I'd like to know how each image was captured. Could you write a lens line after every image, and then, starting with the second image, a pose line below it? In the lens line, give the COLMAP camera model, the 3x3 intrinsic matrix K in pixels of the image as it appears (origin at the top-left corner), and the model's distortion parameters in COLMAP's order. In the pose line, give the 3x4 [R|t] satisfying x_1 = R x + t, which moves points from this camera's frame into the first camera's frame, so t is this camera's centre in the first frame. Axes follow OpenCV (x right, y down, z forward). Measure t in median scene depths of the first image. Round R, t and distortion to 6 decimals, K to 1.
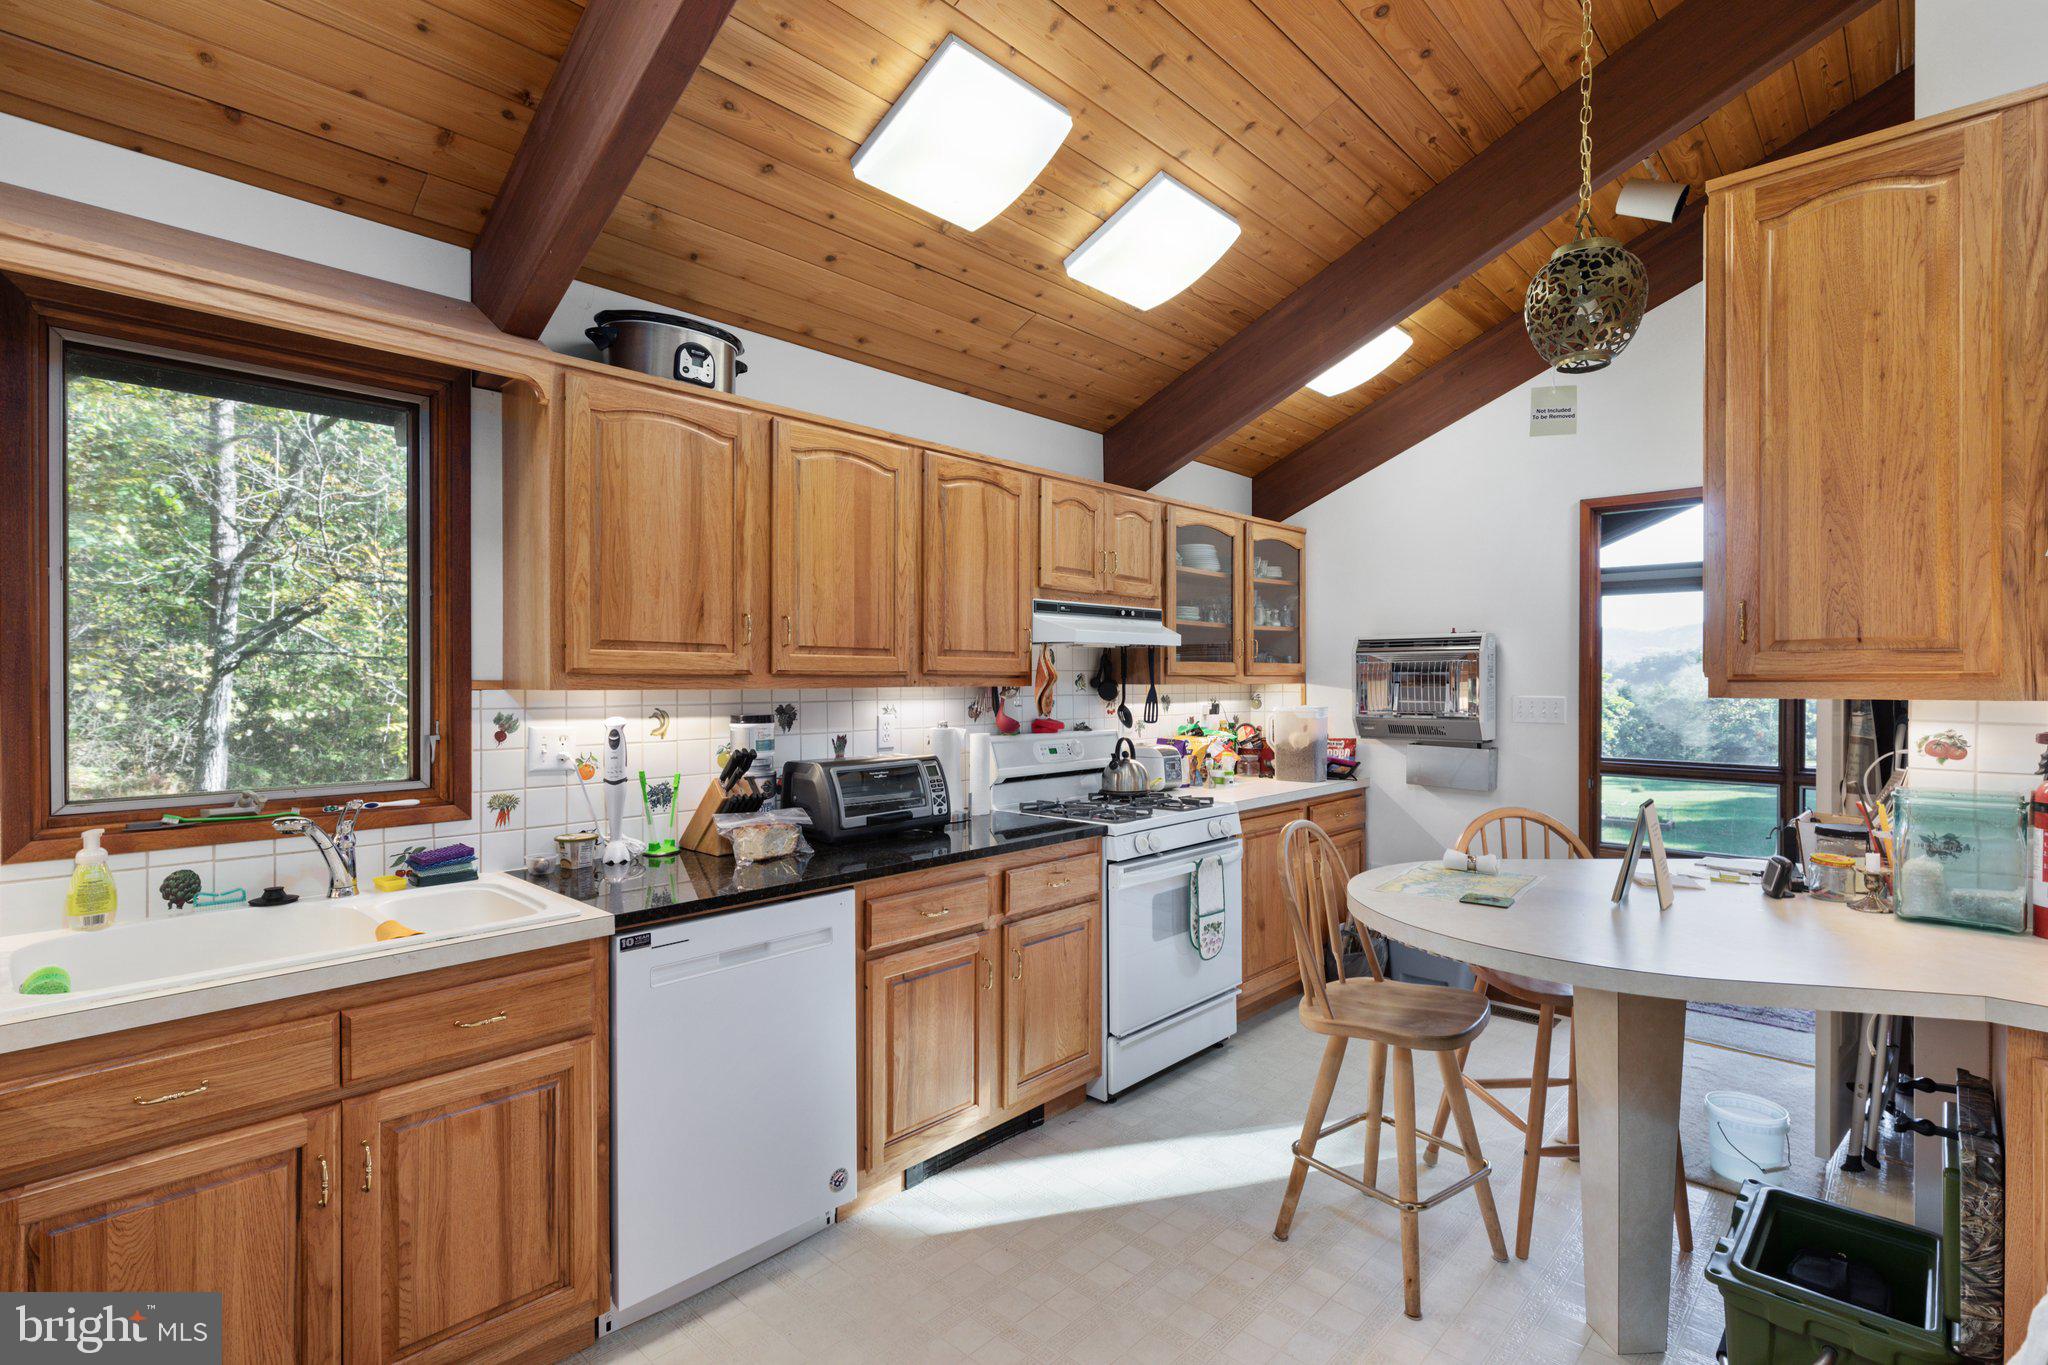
lens RADIAL K [[971.3, 0, 1016.3], [0, 971.3, 684.2], [0, 0, 1]] dist [0.000153, -0.000038]
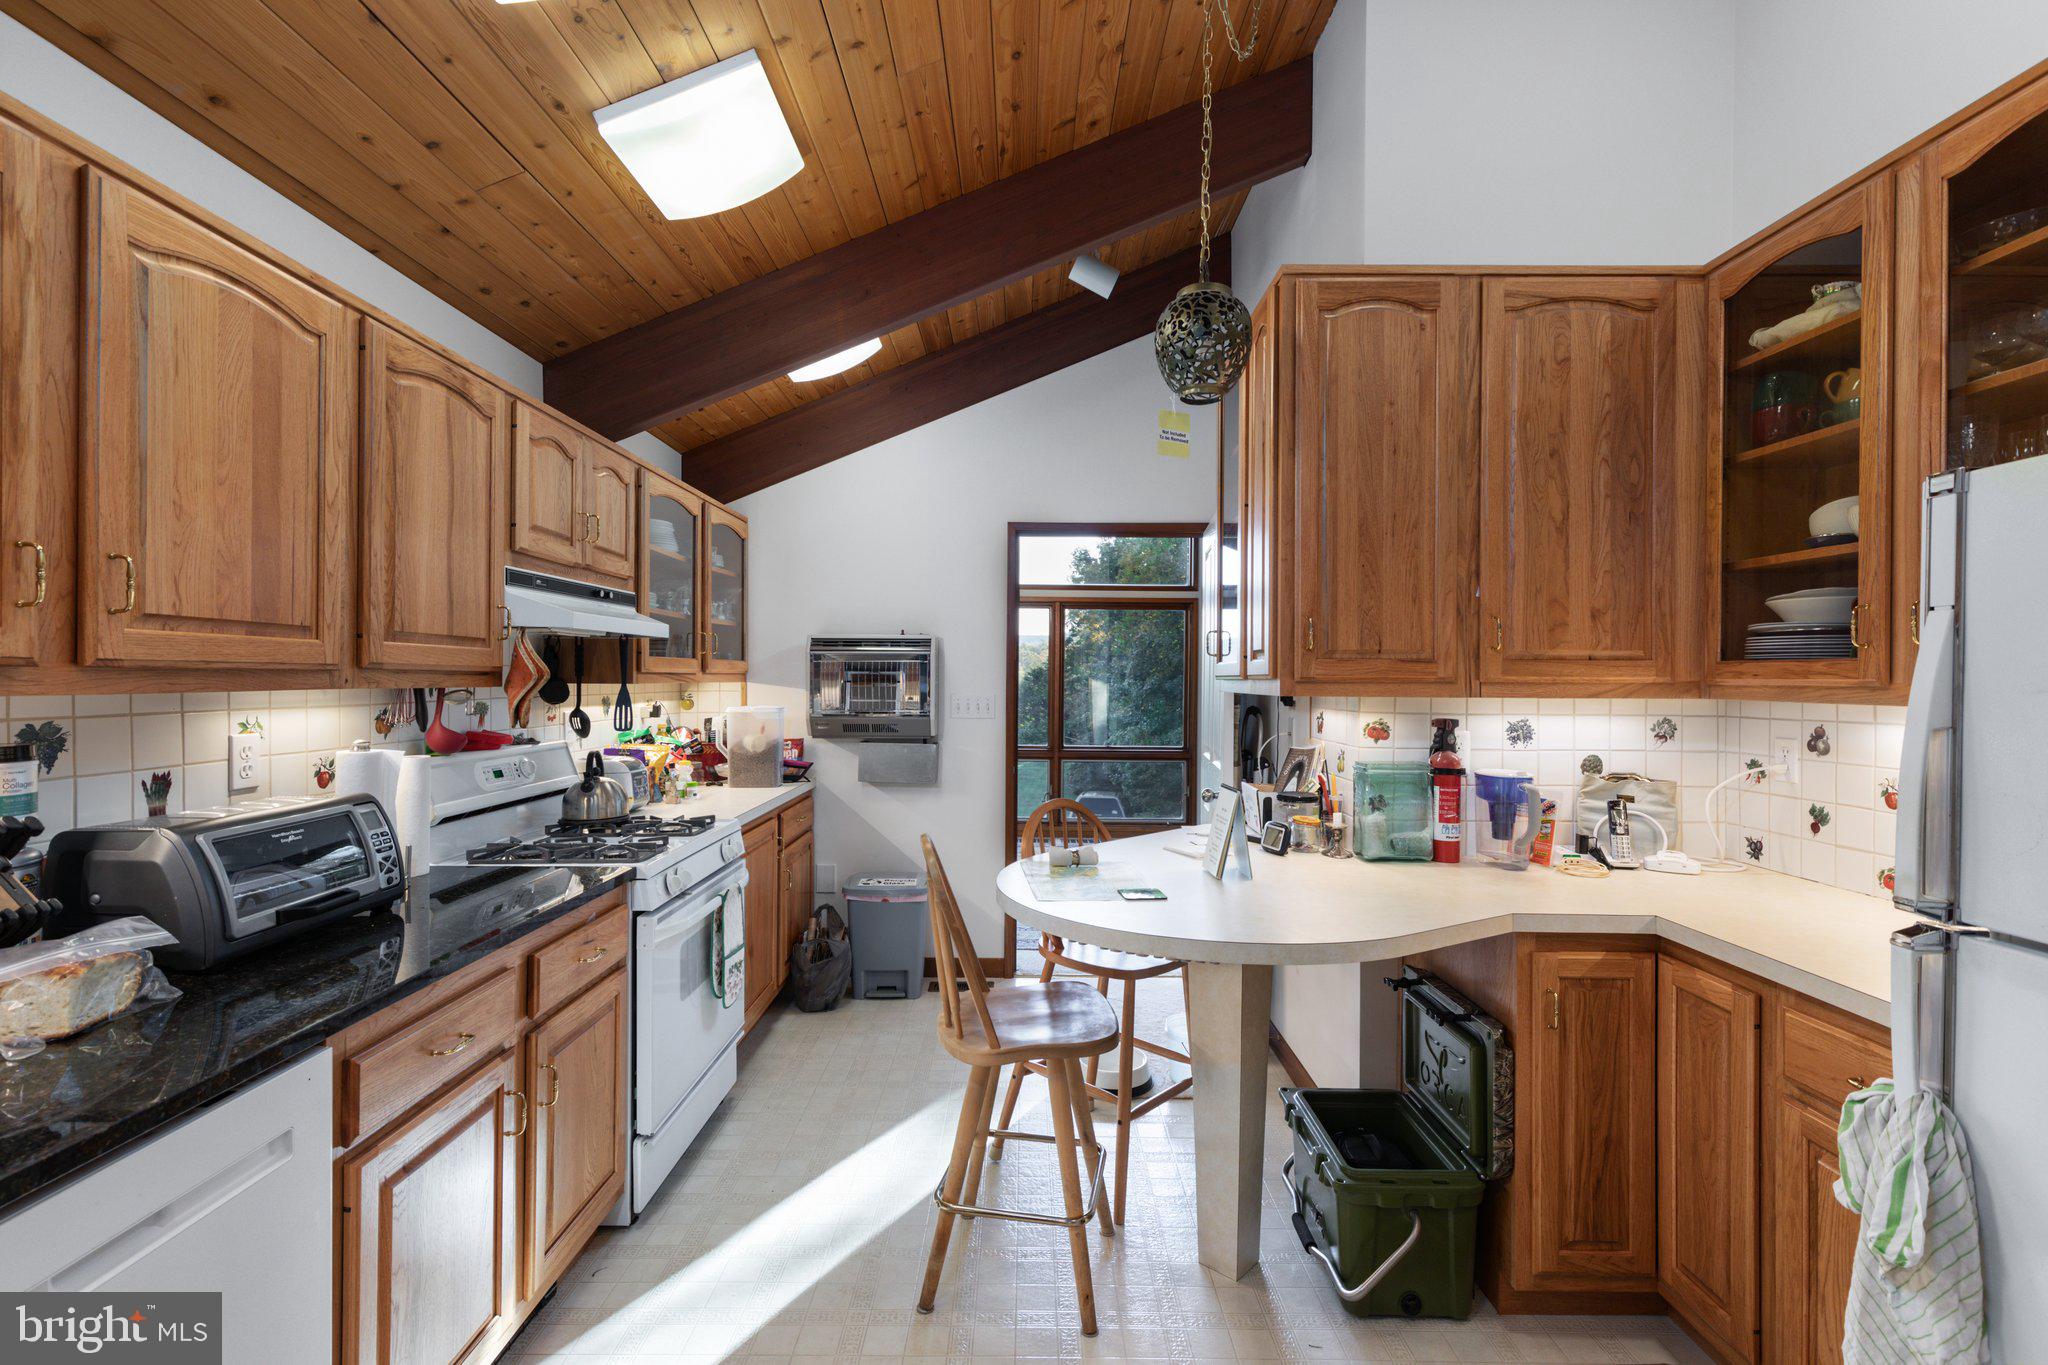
lens RADIAL K [[924.7, 0, 1020.2], [0, 924.7, 680.2], [0, 0, 1]] dist [0.008322, -0.001146]
pose [[0.722381, 0.002474, 0.691491, -0.203488], [-0.001972, 0.999997, -0.001517, -0.002677], [-0.691493, -0.000268, 0.722383, 0.263590]]
